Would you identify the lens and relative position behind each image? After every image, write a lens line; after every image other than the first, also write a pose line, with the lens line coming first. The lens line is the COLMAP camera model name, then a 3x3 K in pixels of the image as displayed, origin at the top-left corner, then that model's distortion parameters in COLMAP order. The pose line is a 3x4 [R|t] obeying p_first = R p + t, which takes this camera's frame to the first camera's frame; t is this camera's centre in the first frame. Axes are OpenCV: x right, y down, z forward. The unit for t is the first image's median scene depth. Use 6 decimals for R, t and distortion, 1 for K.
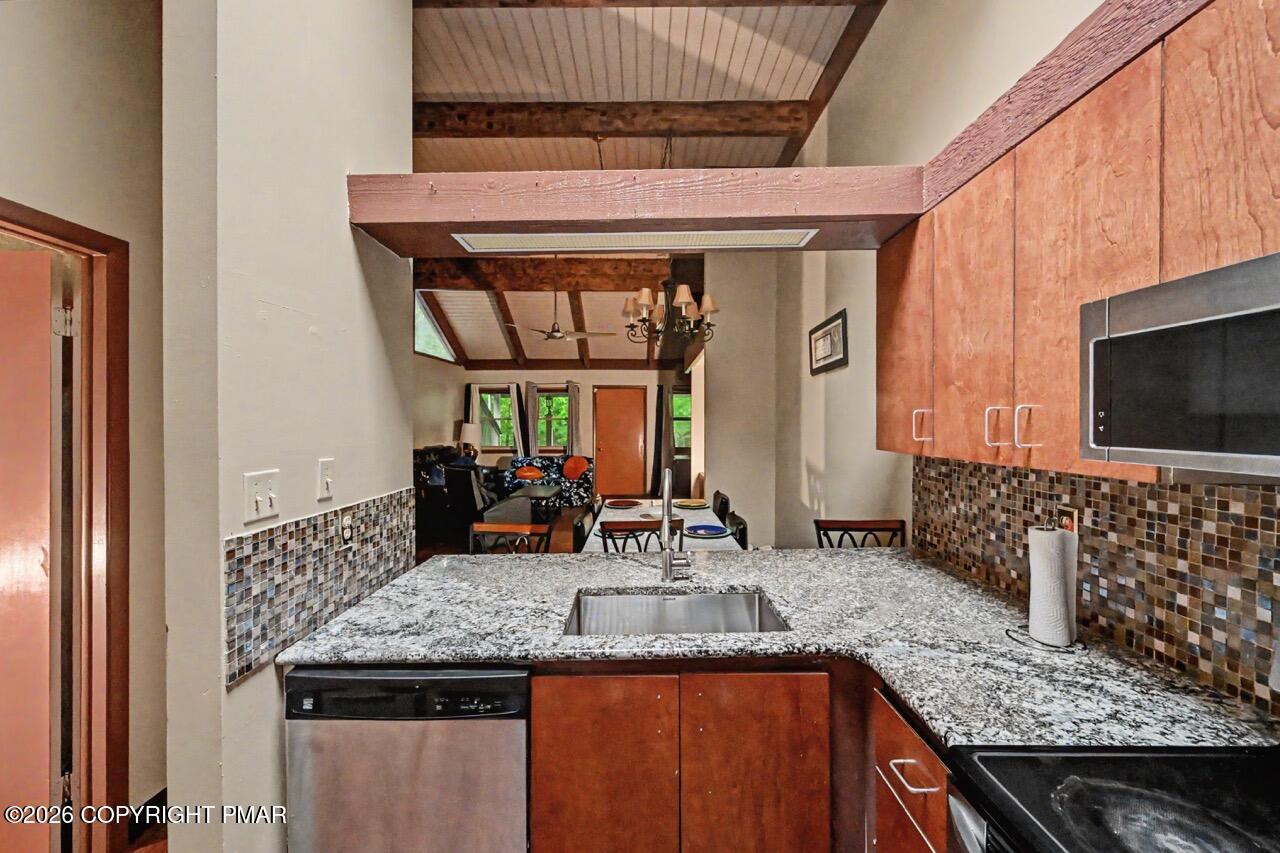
lens RADIAL K [[512.2, 0, 640.6], [0, 512.2, 421.2], [0, 0, 1]] dist [0.000254, 0.000331]
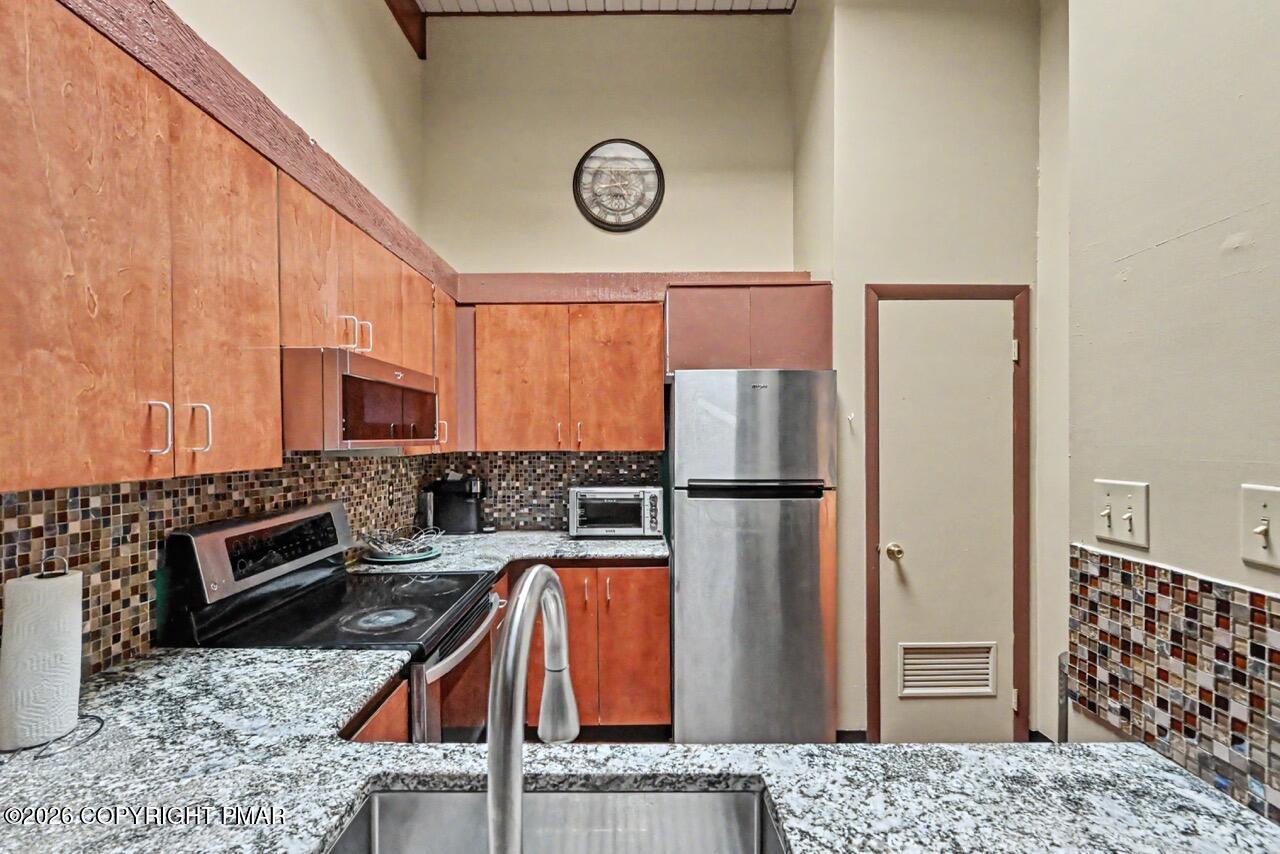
lens RADIAL K [[573.1, 0, 636.5], [0, 573.1, 441.9], [0, 0, 1]] dist [-0.003238, -0.000097]
pose [[-0.999946, 0.005433, -0.008839, -0.001771], [0.005330, 0.999919, 0.011556, 0.017270], [0.008901, 0.011509, -0.999894, 1.295233]]
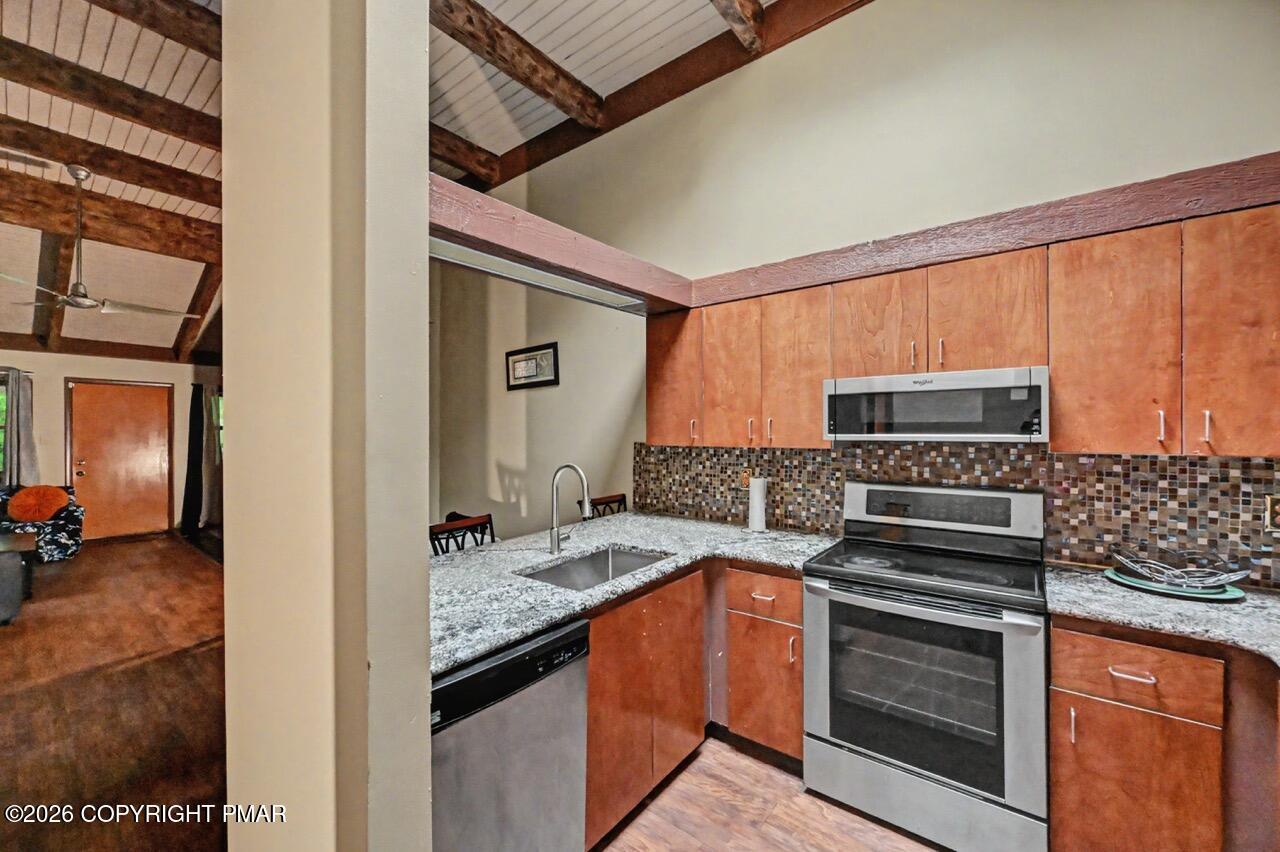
lens RADIAL K [[502.4, 0, 635.7], [0, 502.4, 430.9], [0, 0, 1]] dist [-0.000540, 0.000095]
pose [[0.617991, -0.003247, 0.786179, -0.822553], [0.004122, 0.999991, 0.000890, 0.010784], [-0.786175, 0.002691, 0.617999, 0.085936]]
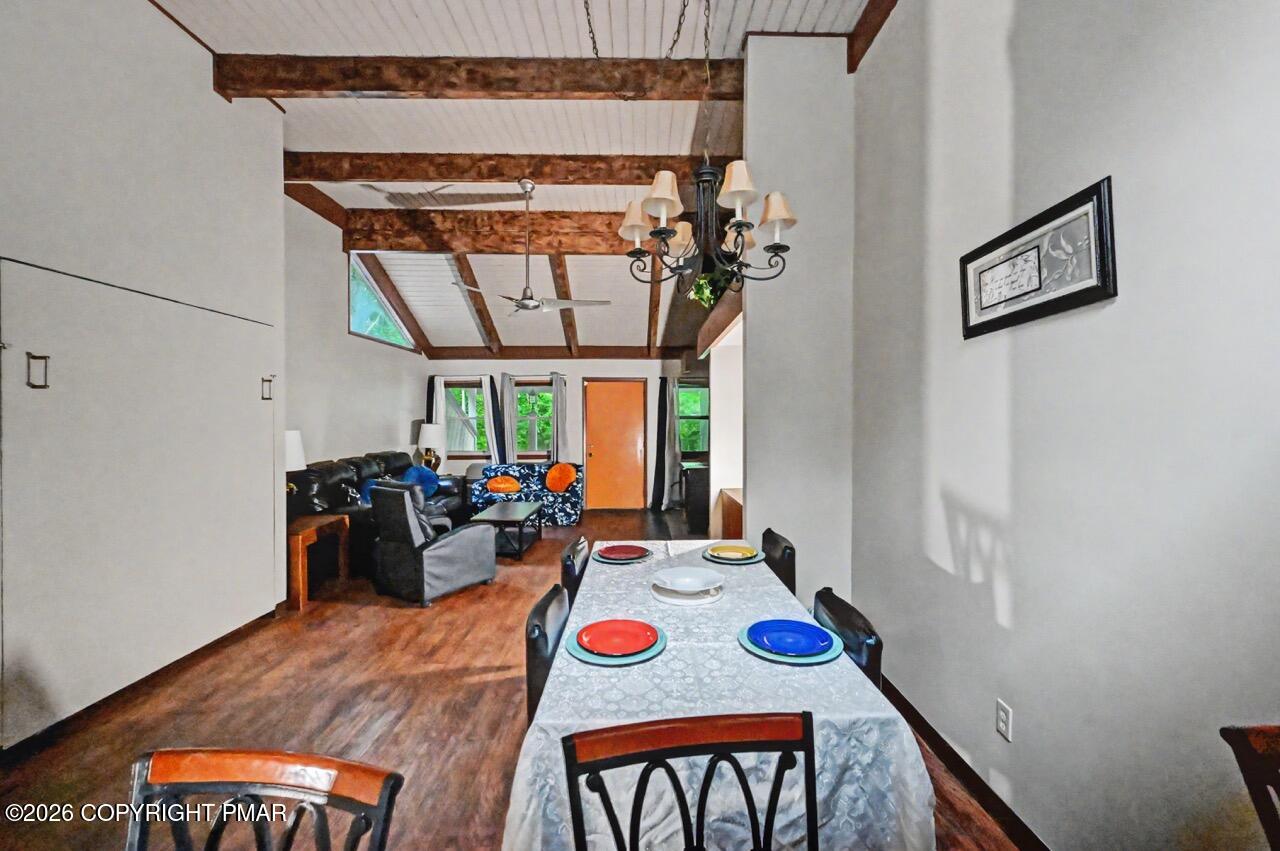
lens RADIAL K [[510.5, 0, 644.6], [0, 510.5, 421.9], [0, 0, 1]] dist [-0.002244, 0.000070]
pose [[0.999803, -0.002736, 0.019651, -0.046239], [0.002663, 0.999989, 0.003774, -0.004055], [-0.019662, -0.003721, 0.999800, 0.932362]]
